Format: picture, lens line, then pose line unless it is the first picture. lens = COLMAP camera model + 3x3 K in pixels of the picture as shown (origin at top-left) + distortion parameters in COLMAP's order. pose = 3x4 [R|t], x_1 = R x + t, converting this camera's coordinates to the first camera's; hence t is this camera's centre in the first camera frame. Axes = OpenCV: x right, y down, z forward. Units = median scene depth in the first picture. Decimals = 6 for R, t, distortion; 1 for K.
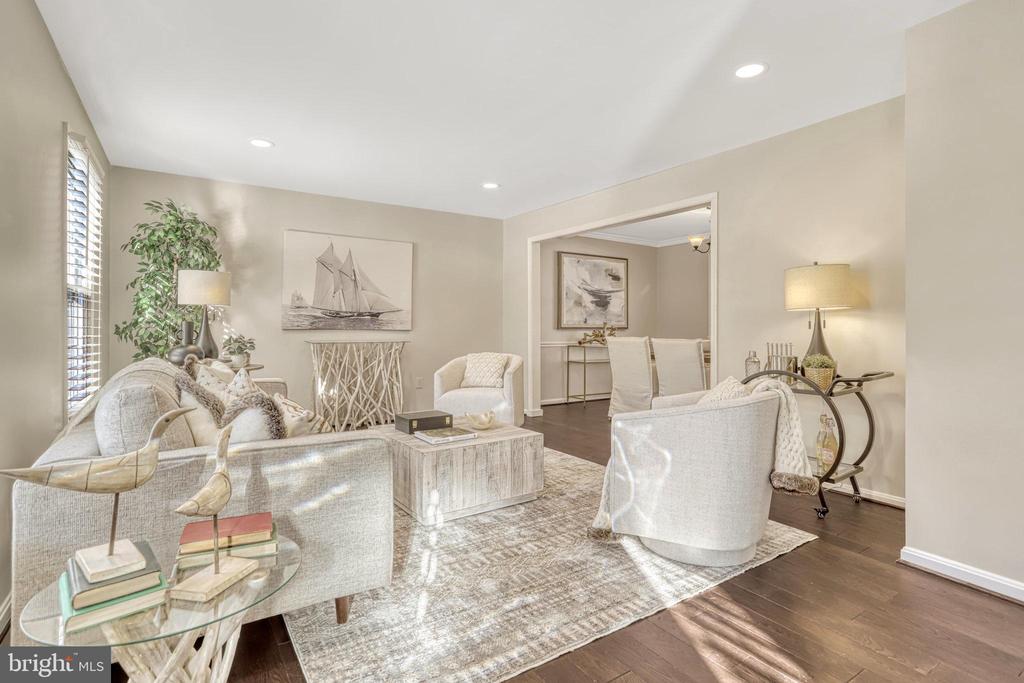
lens RADIAL K [[508.0, 0, 506.8], [0, 508.0, 325.8], [0, 0, 1]] dist [-0.028652, 0.019564]
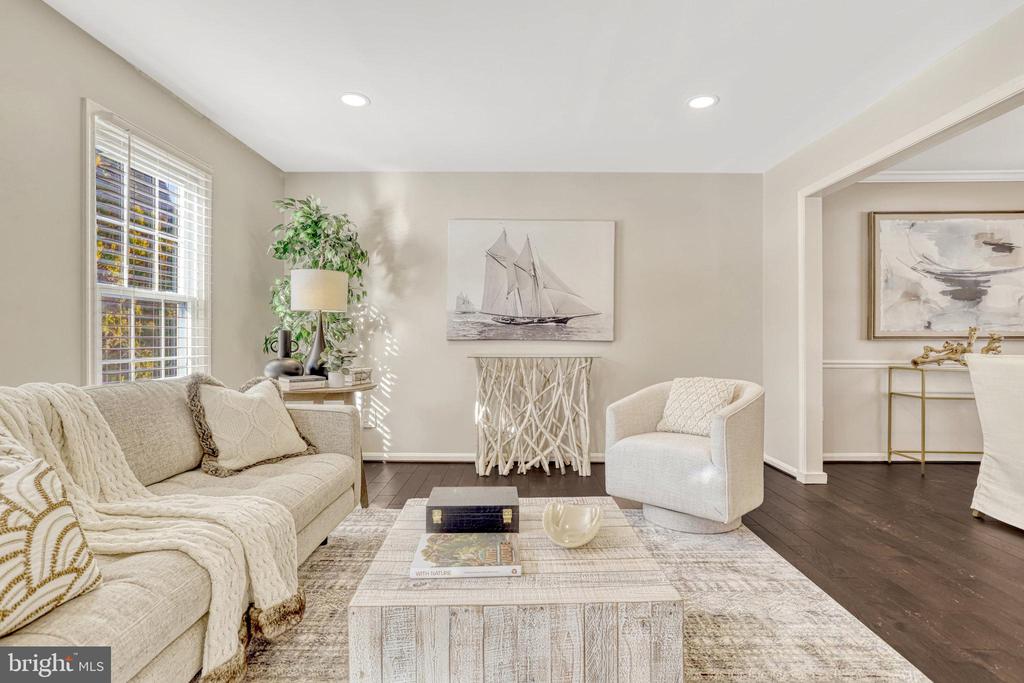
lens RADIAL K [[508.8, 0, 515.6], [0, 508.8, 339.8], [0, 0, 1]] dist [-0.051631, 0.037019]
pose [[0.833119, -0.000732, -0.553093, 0.101721], [0.003885, 0.999982, 0.004529, 0.003290], [0.553080, -0.005921, 0.833107, 0.337135]]
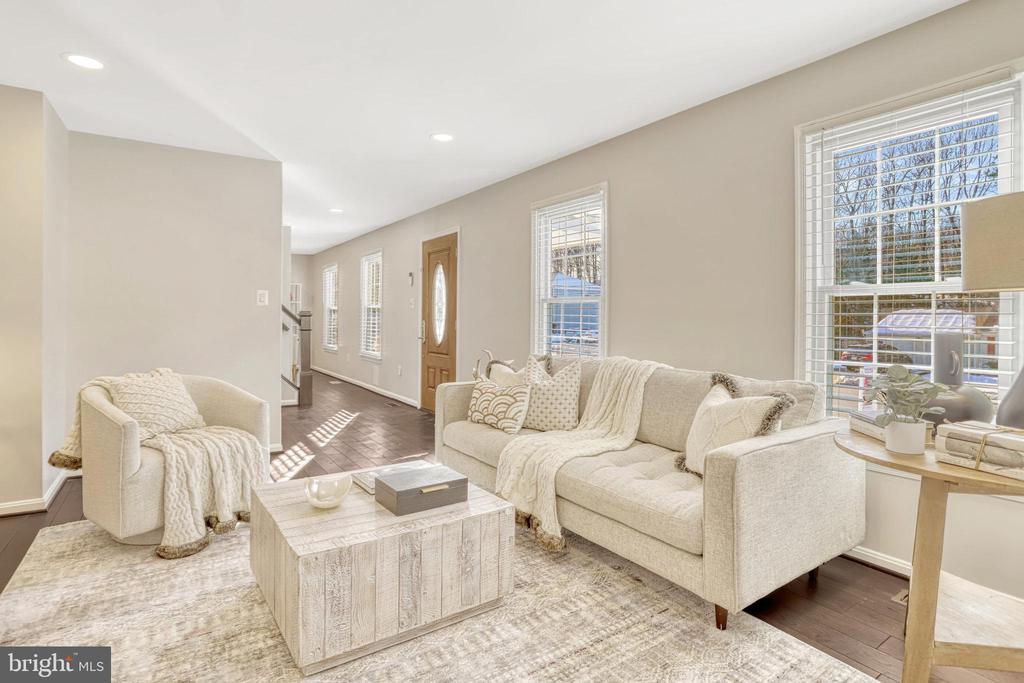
lens RADIAL K [[525.3, 0, 512.4], [0, 525.3, 319.7], [0, 0, 1]] dist [-0.031502, 0.000450]
pose [[-0.999900, -0.007472, -0.011990, -0.157381], [-0.007416, 0.999961, -0.004708, -0.009687], [0.012025, -0.004618, -0.999917, 0.968862]]
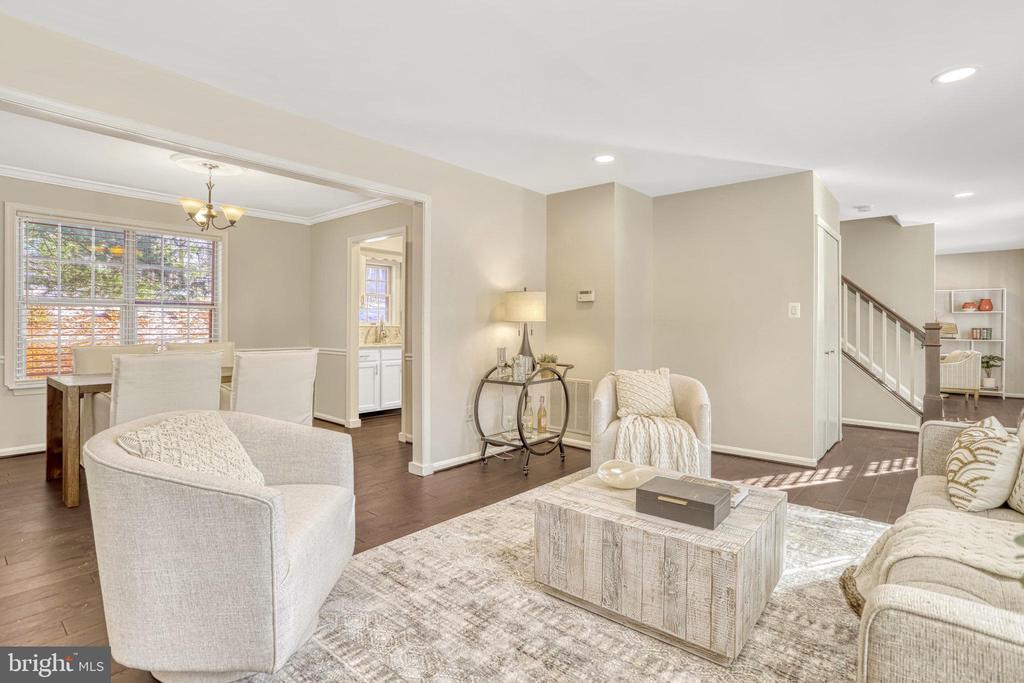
lens RADIAL K [[508.0, 0, 506.8], [0, 508.0, 325.8], [0, 0, 1]] dist [-0.028652, 0.019564]
pose [[-0.271067, -0.001475, 0.962559, -0.411800], [-0.014609, 0.999890, -0.002582, -0.011359], [-0.962450, -0.014762, -0.271059, 0.810250]]
